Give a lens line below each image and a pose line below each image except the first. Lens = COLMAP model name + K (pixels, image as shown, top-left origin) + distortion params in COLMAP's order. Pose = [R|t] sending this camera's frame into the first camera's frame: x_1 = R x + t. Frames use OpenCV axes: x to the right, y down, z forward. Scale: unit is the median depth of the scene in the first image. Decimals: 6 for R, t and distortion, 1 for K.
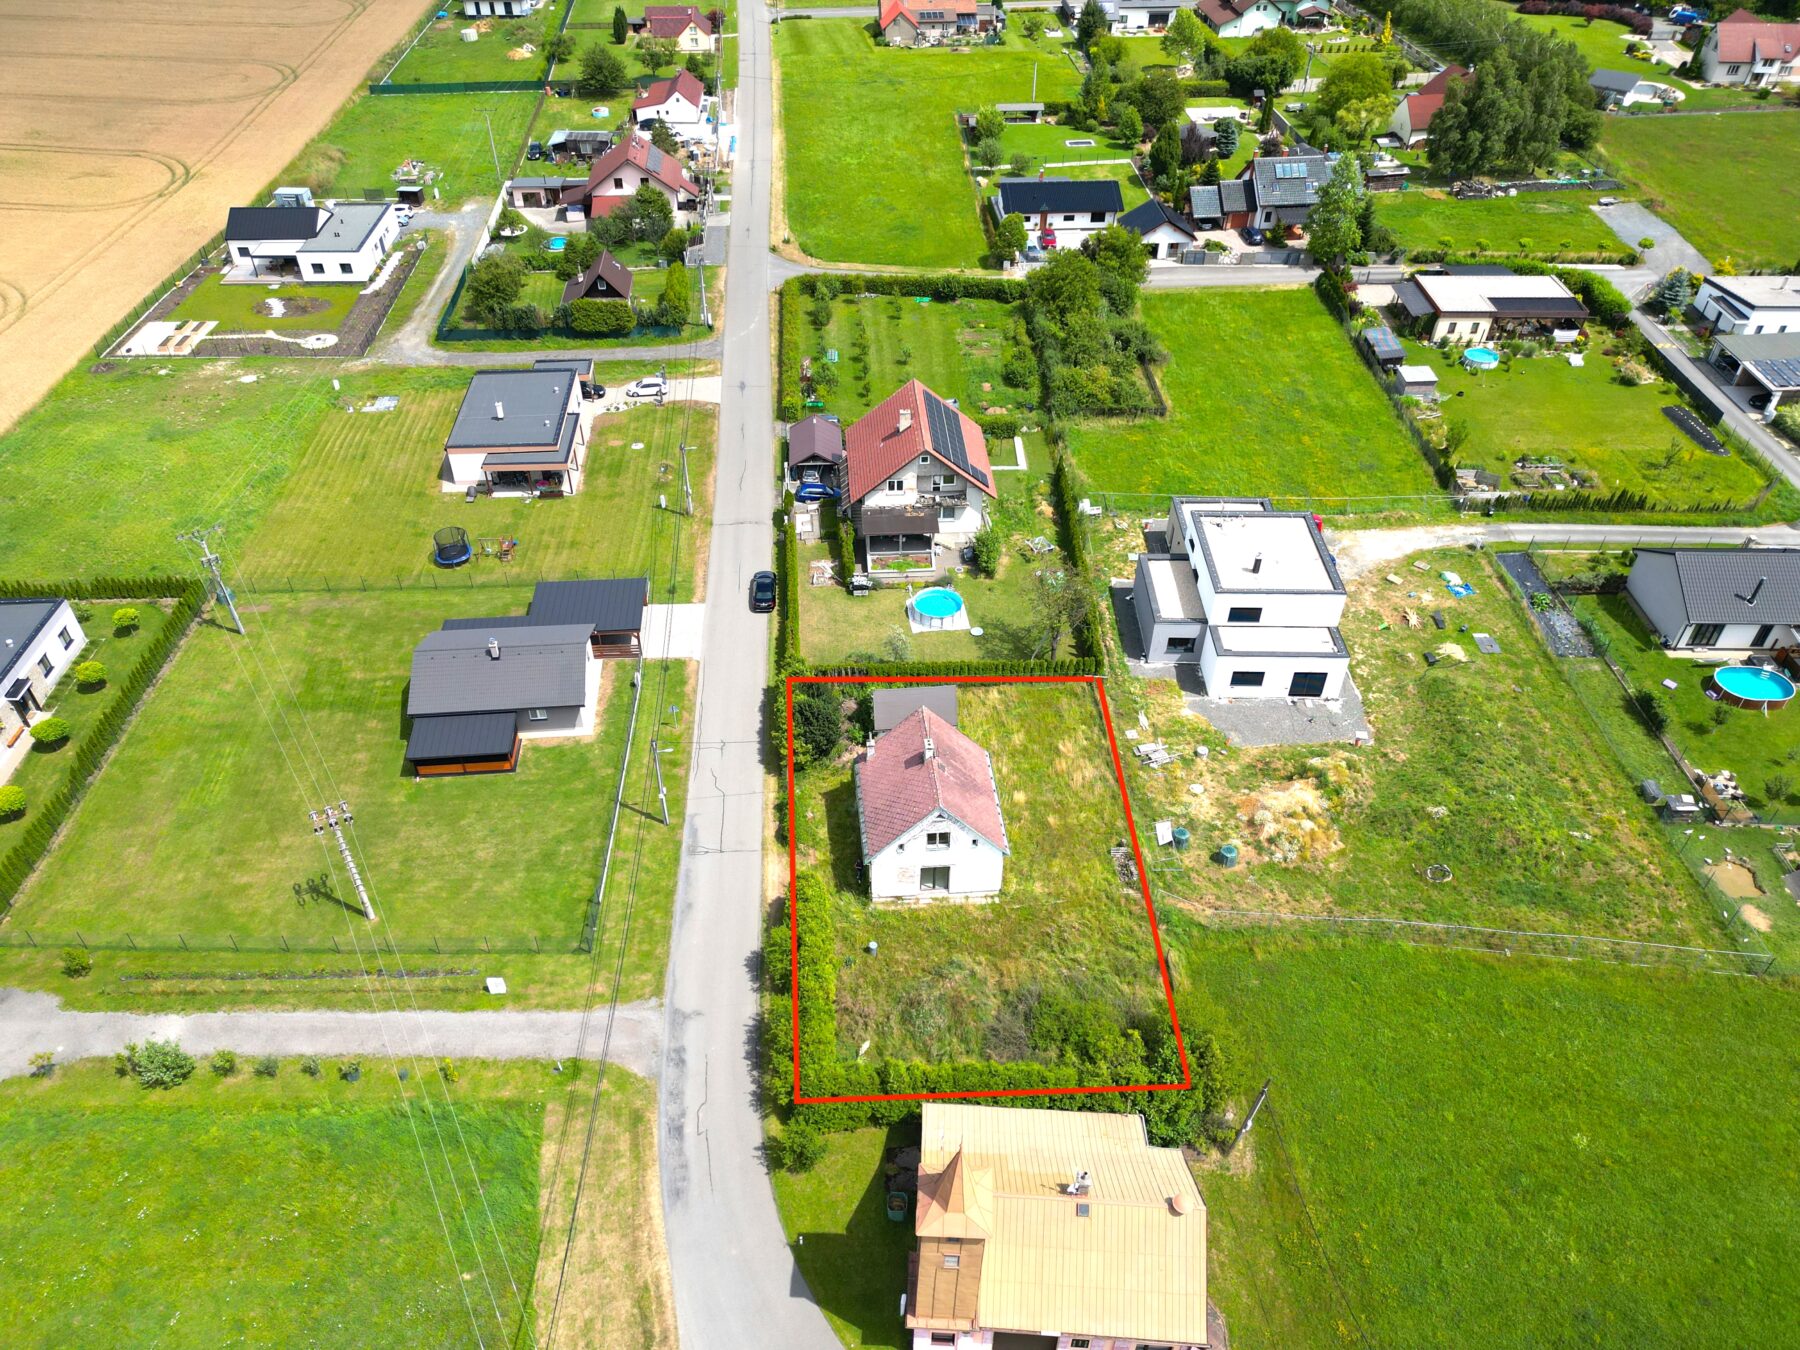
lens RADIAL K [[1255.2, 0, 900.0], [0, 1255.2, 675.0], [0, 0, 1]] dist [0.110690, -0.112038]
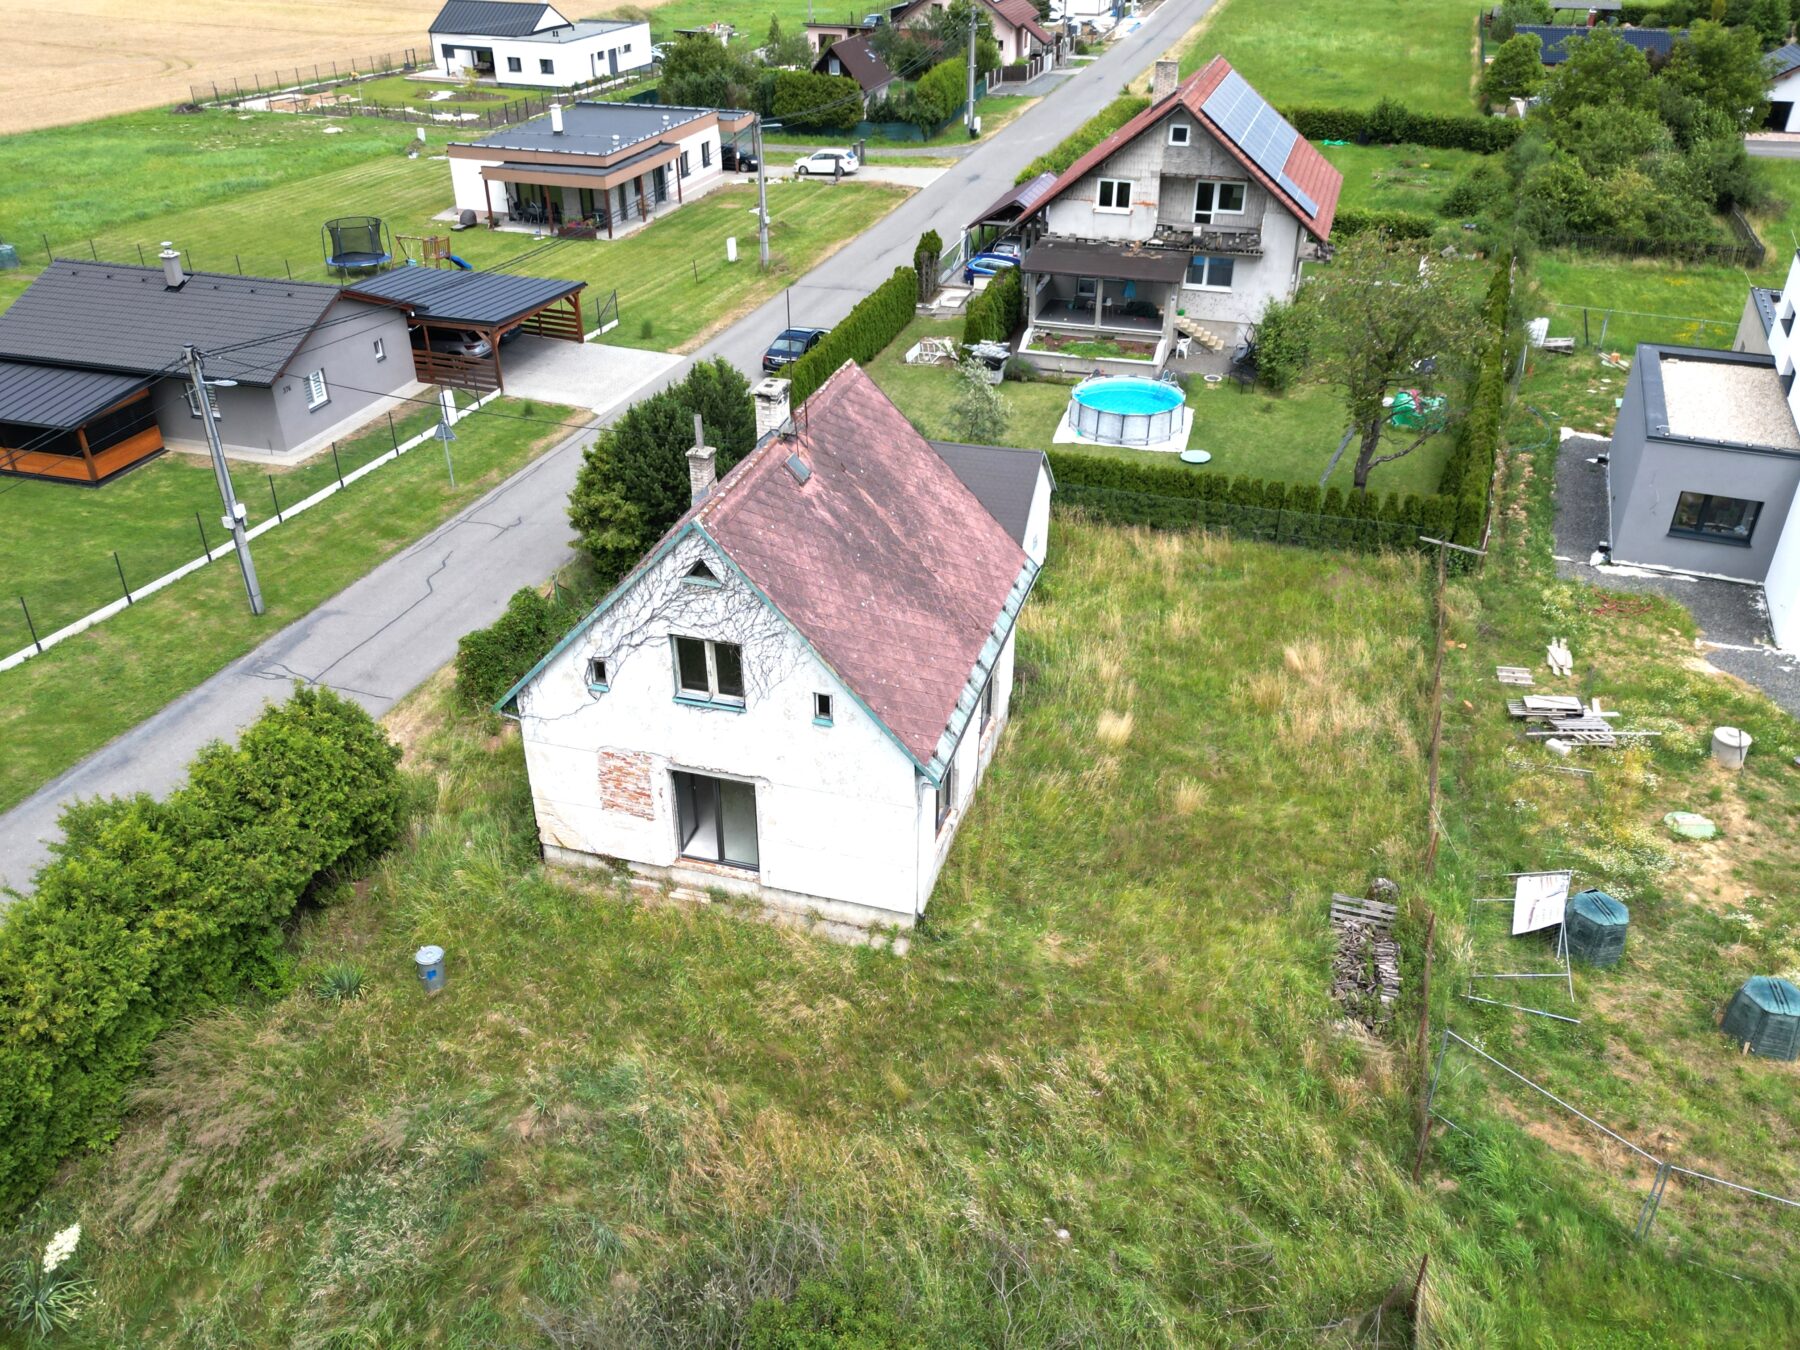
lens RADIAL K [[1429.4, 0, 900.0], [0, 1429.4, 675.0], [0, 0, 1]] dist [0.066049, -0.057366]
pose [[0.929997, 0.179677, -0.320658, 0.156781], [-0.229488, 0.965292, -0.124689, 0.139758], [0.287125, 0.189548, 0.938952, 0.582365]]
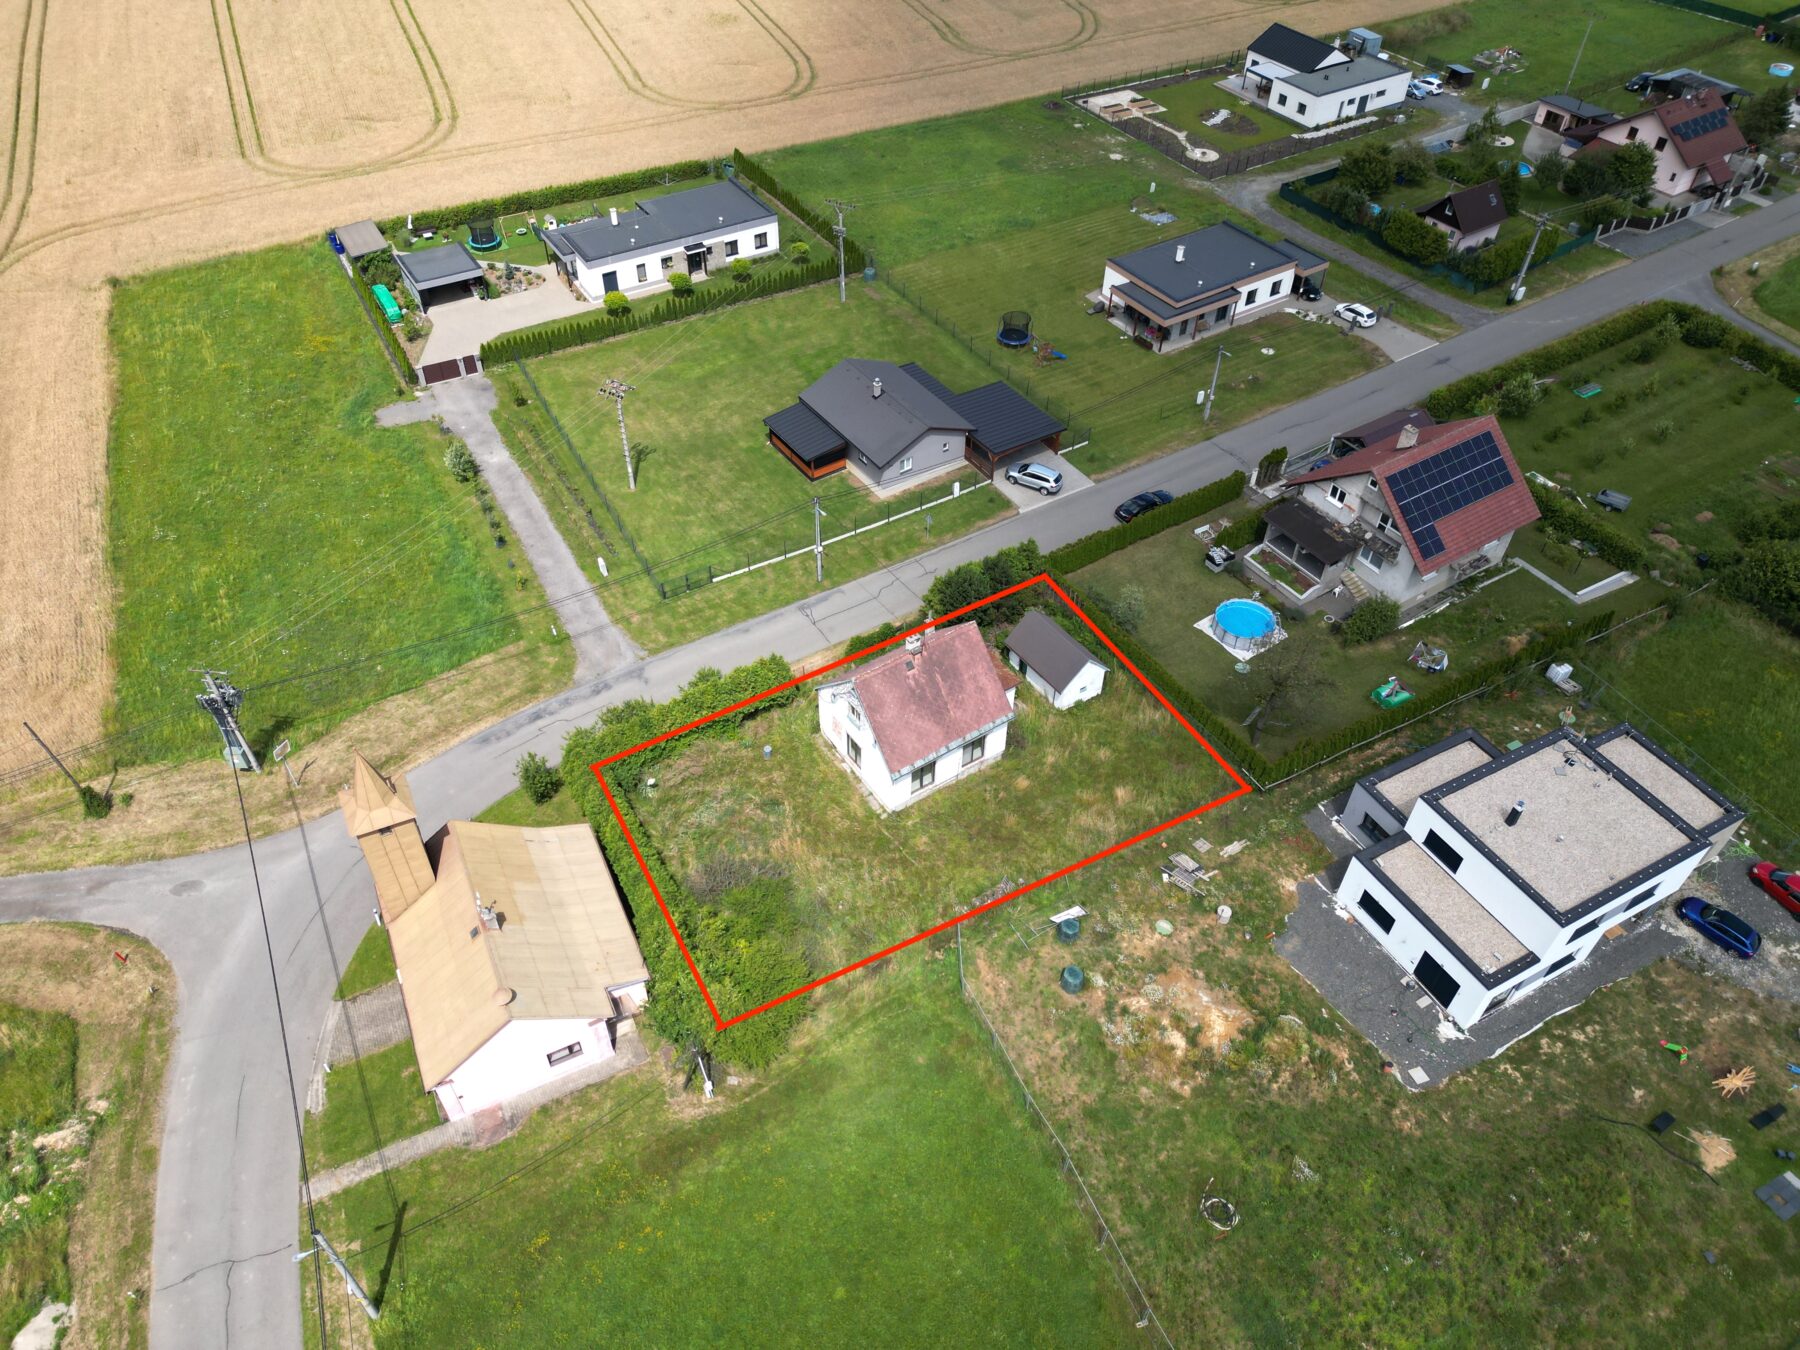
lens RADIAL K [[1255.2, 0, 900.0], [0, 1255.2, 675.0], [0, 0, 1]] dist [0.110690, -0.112038]
pose [[0.489356, 0.612712, -0.620576, 0.542160], [-0.568601, 0.763715, 0.305666, -0.181080], [0.661229, 0.203281, 0.722117, 0.259489]]
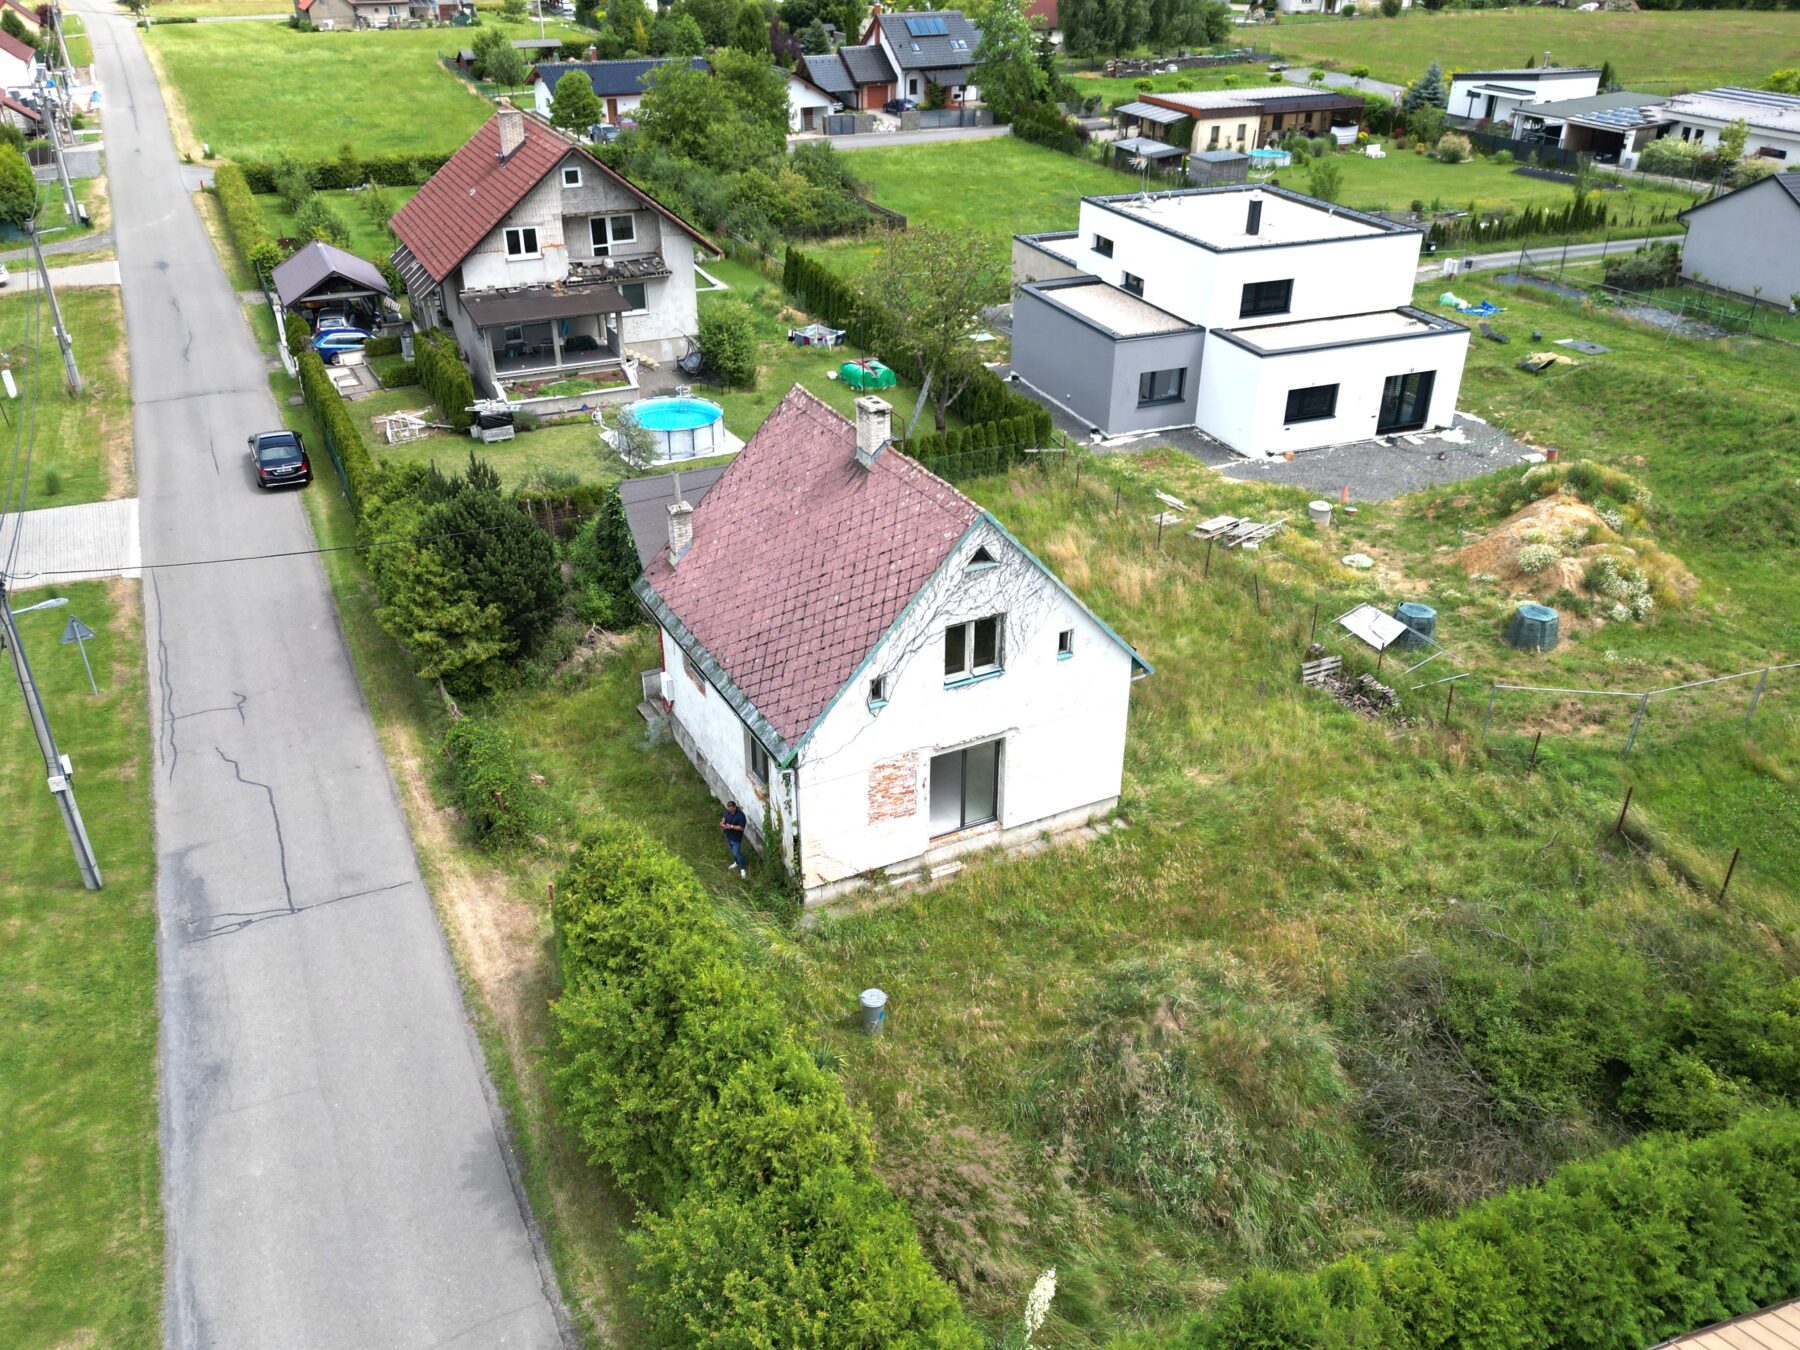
lens RADIAL K [[1429.4, 0, 900.0], [0, 1429.4, 675.0], [0, 0, 1]] dist [0.066049, -0.057366]
pose [[0.927605, -0.188618, 0.322446, -0.097089], [0.245197, 0.958626, -0.144618, 0.160541], [-0.281828, 0.213211, 0.935475, 0.545376]]
